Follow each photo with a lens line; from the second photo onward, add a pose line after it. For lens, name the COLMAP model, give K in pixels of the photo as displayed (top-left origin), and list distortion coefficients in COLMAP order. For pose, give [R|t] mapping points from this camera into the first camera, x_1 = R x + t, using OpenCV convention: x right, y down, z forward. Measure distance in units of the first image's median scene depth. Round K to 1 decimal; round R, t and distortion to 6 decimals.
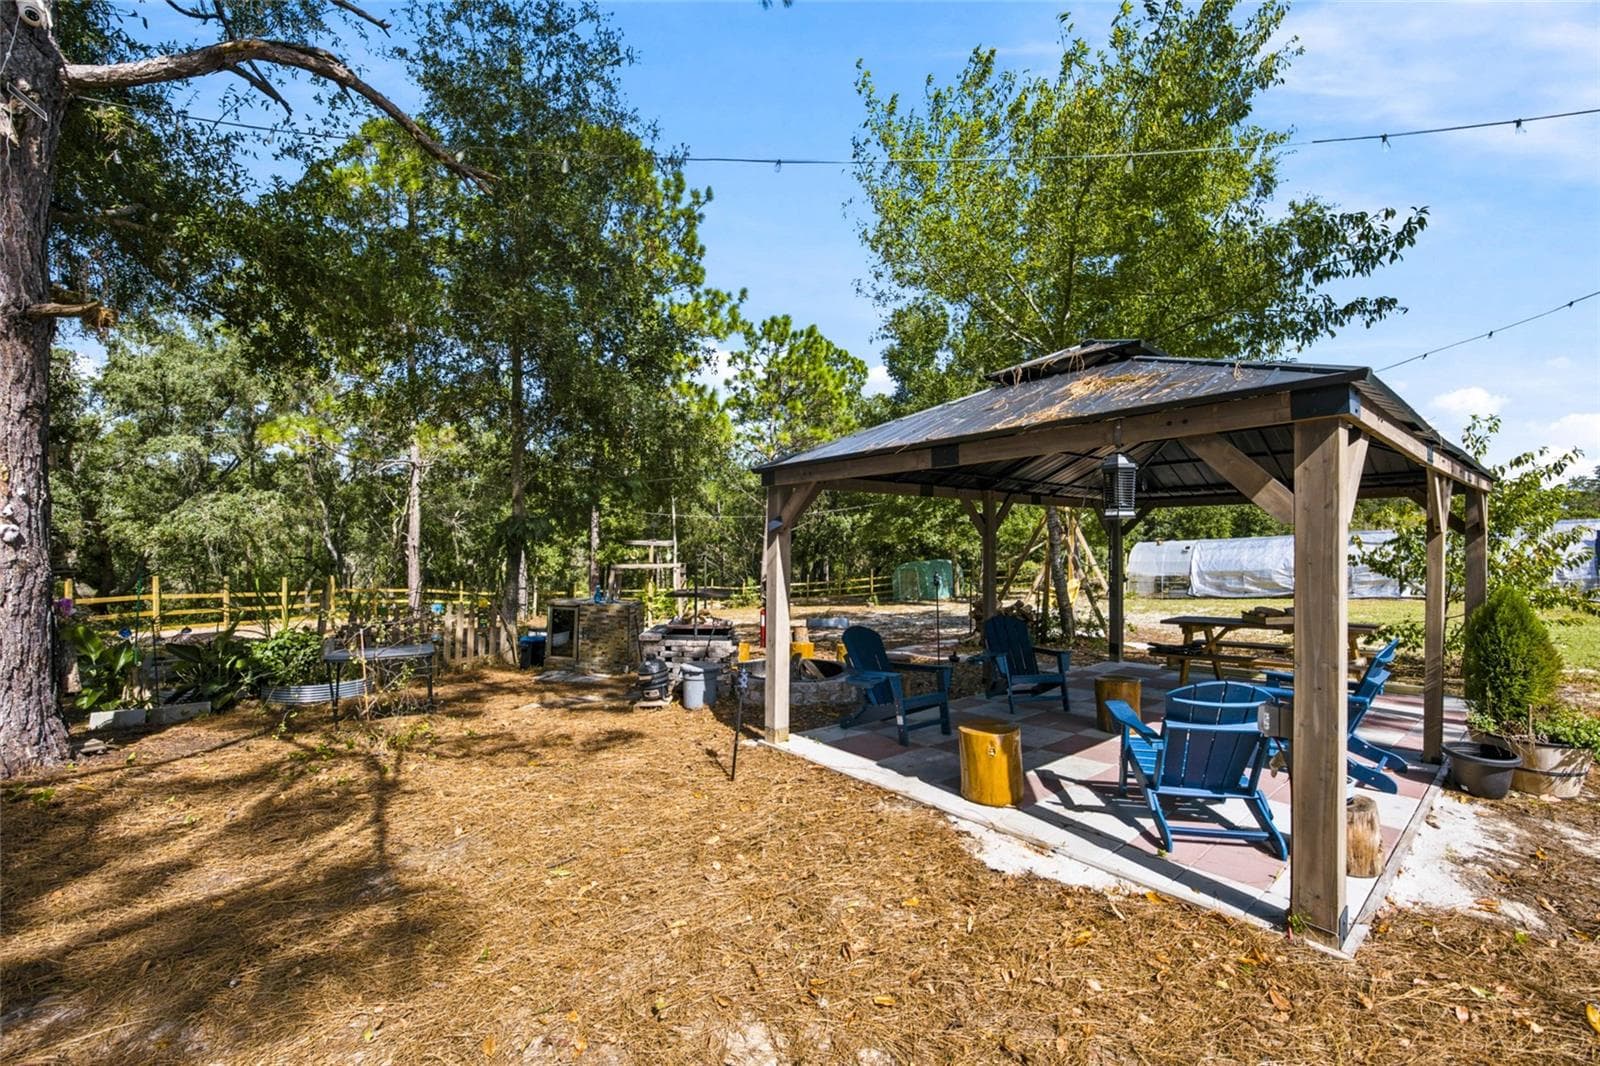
lens RADIAL K [[630.5, 0, 800.5], [0, 630.5, 551.9], [0, 0, 1]] dist [0.000094, 0.000023]
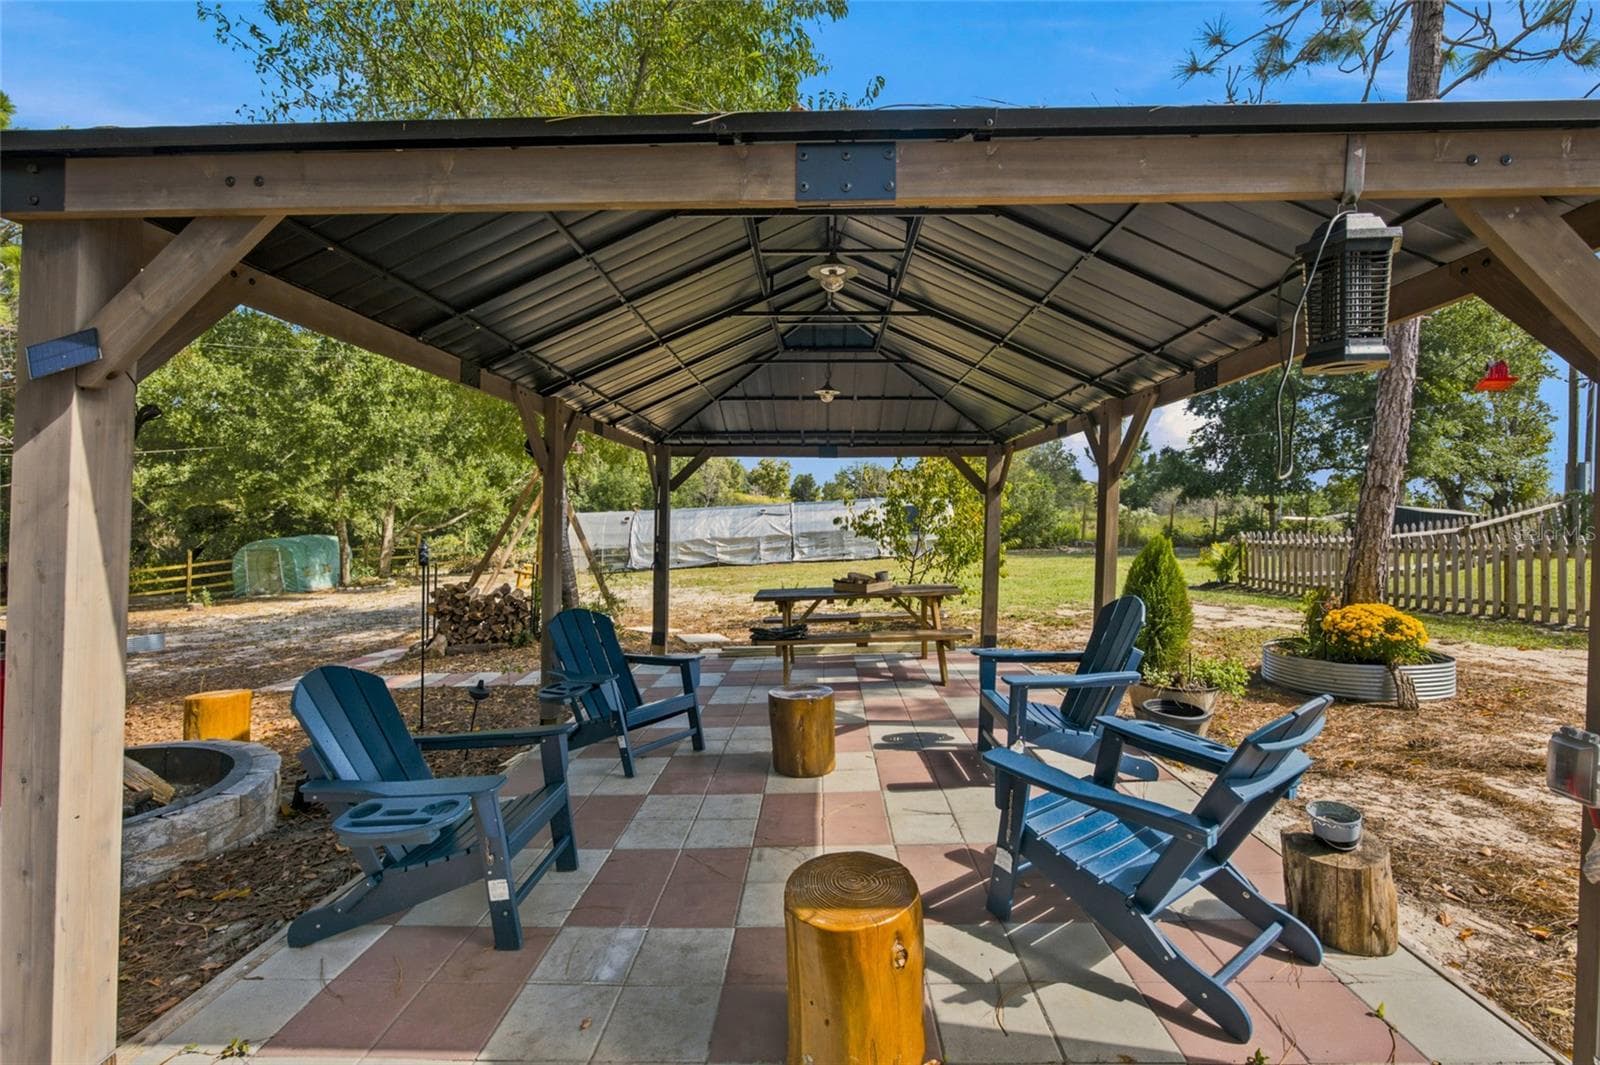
lens RADIAL K [[702.6, 0, 800.7], [0, 702.6, 511.1], [0, 0, 1]] dist [-0.013005, 0.000483]
pose [[0.663884, 0.014051, 0.747703, -0.012449], [0.002757, 0.999771, -0.021236, 0.007266], [-0.747830, 0.016159, 0.663693, 0.124549]]
